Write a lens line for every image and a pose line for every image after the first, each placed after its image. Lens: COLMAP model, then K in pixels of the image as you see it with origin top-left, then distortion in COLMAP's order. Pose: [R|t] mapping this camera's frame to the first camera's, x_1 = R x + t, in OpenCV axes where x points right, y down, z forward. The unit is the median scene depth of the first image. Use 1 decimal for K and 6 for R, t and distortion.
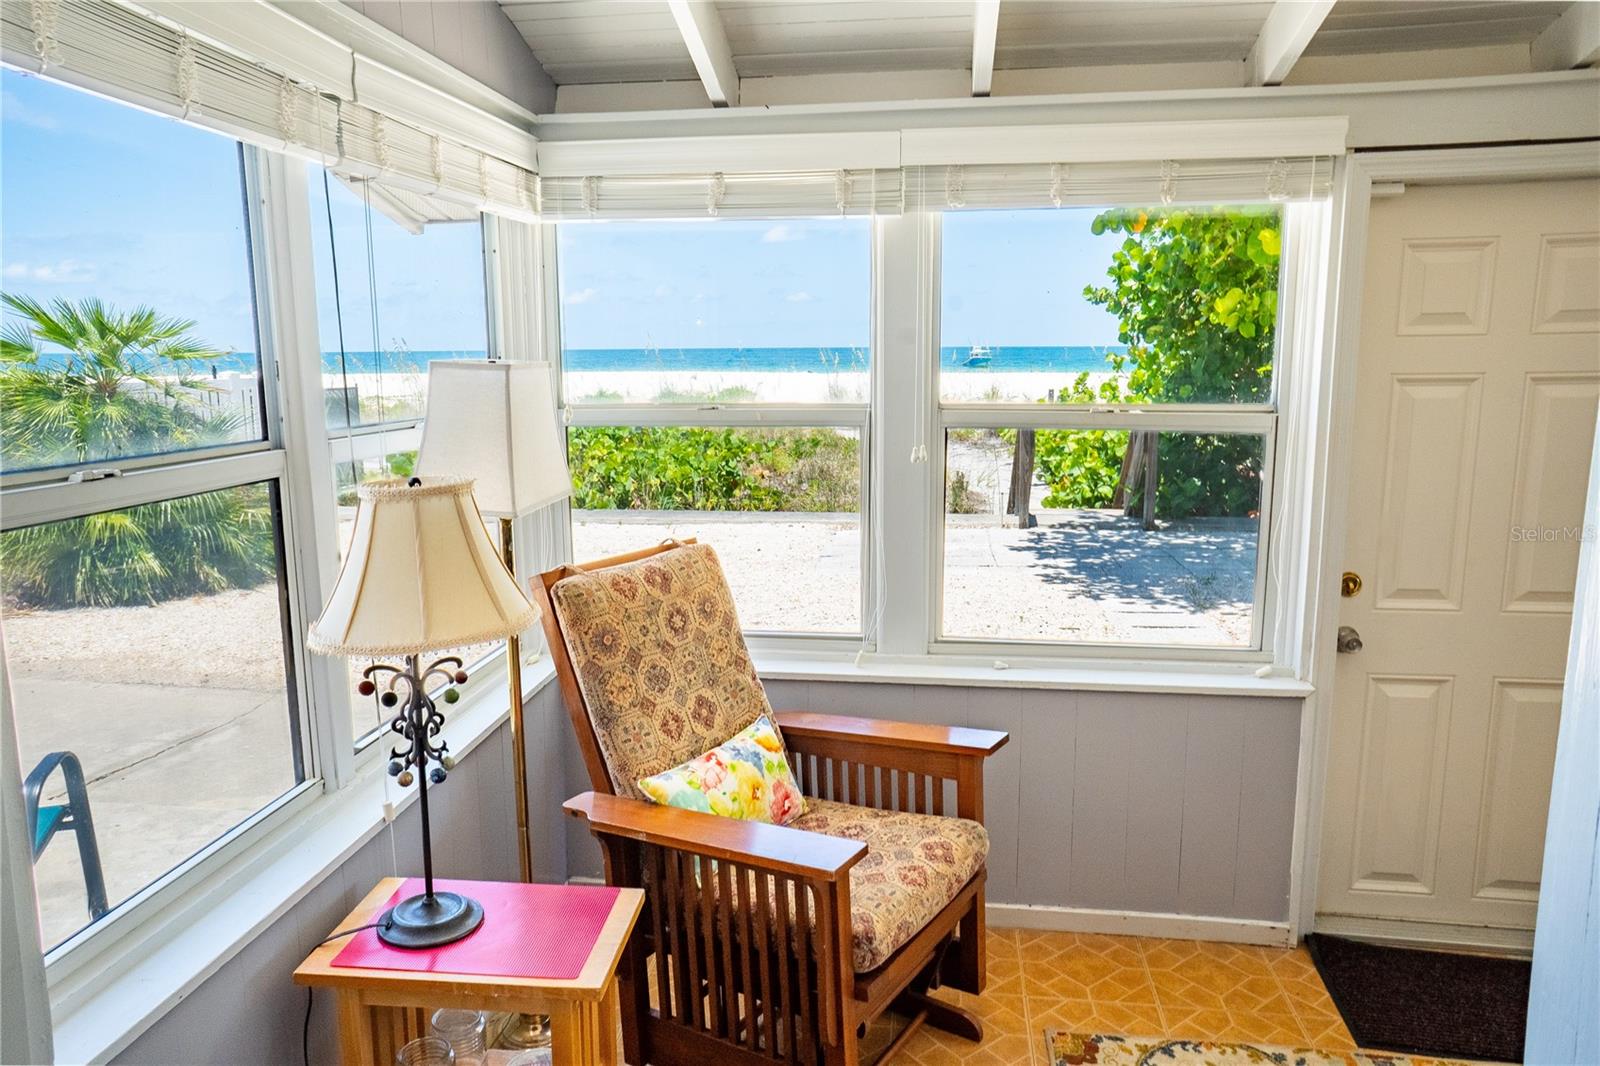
lens RADIAL K [[1047.3, 0, 796.5], [0, 1047.3, 526.2], [0, 0, 1]] dist [-0.083983, 0.092270]
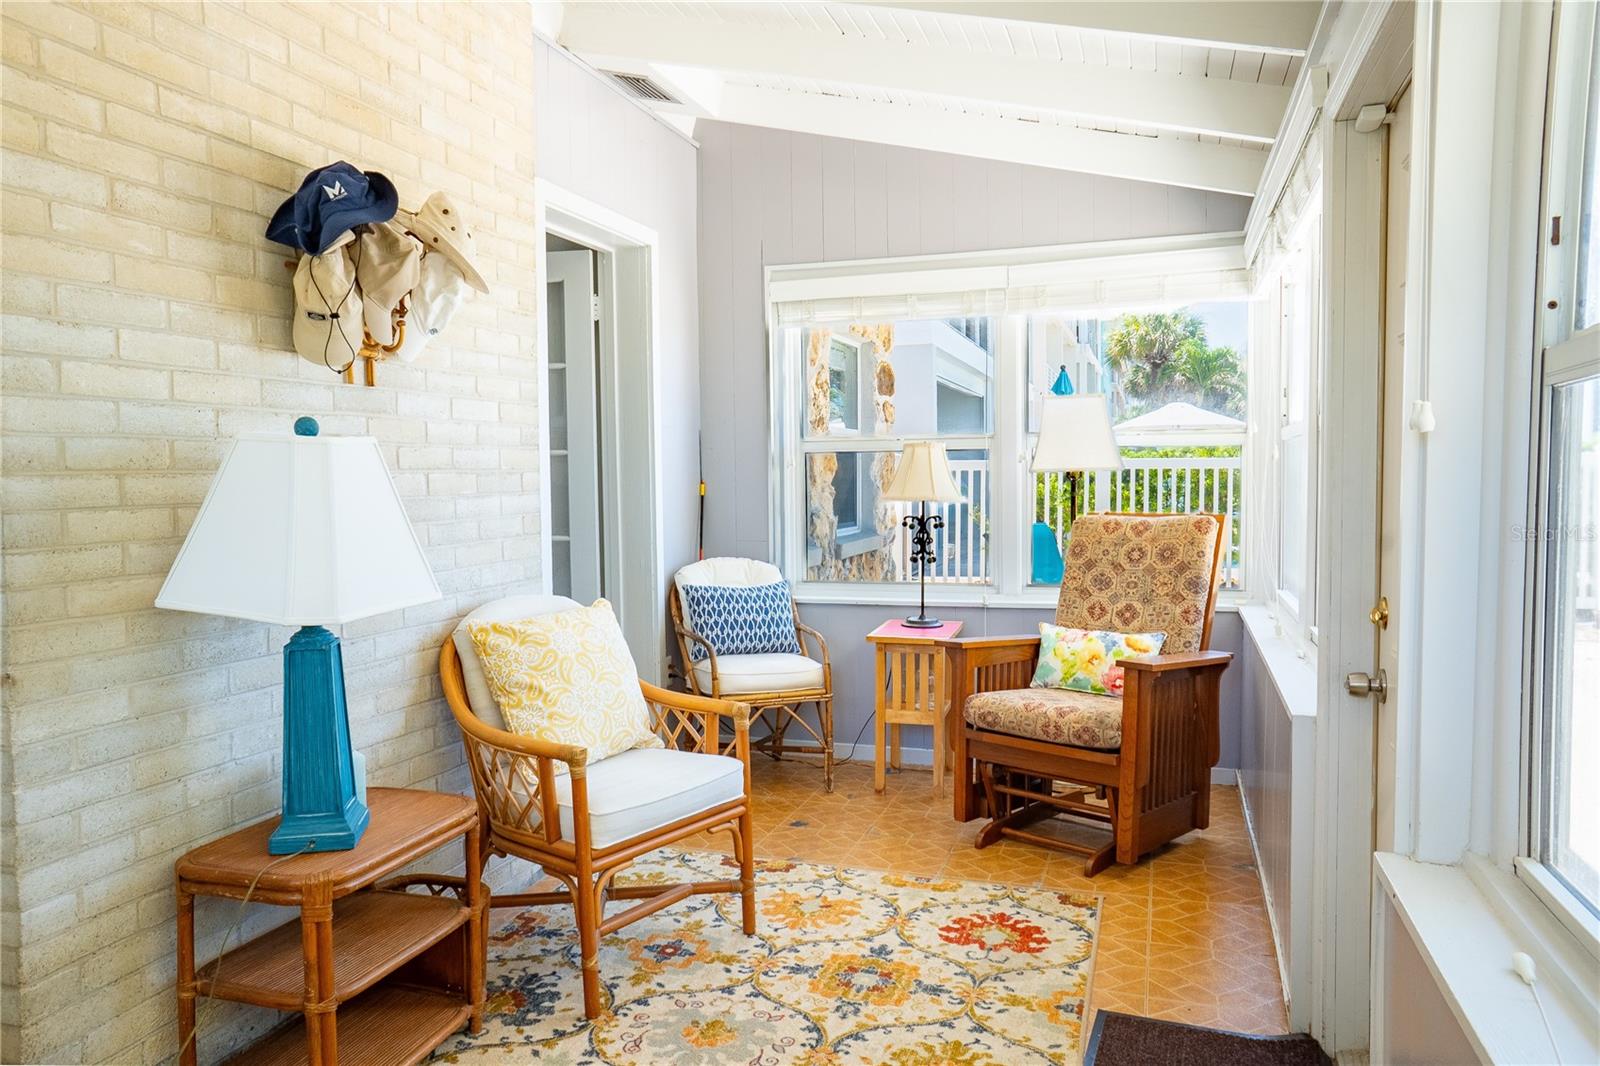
lens RADIAL K [[1087.0, 0, 800.0], [0, 1087.0, 533.0], [0, 0, 1]] dist [-0.004250, -0.000610]
pose [[-0.176440, 0.065400, -0.982136, 1.508312], [-0.144933, 0.985189, 0.091640, -0.016353], [0.973583, 0.158513, -0.164349, 0.750102]]
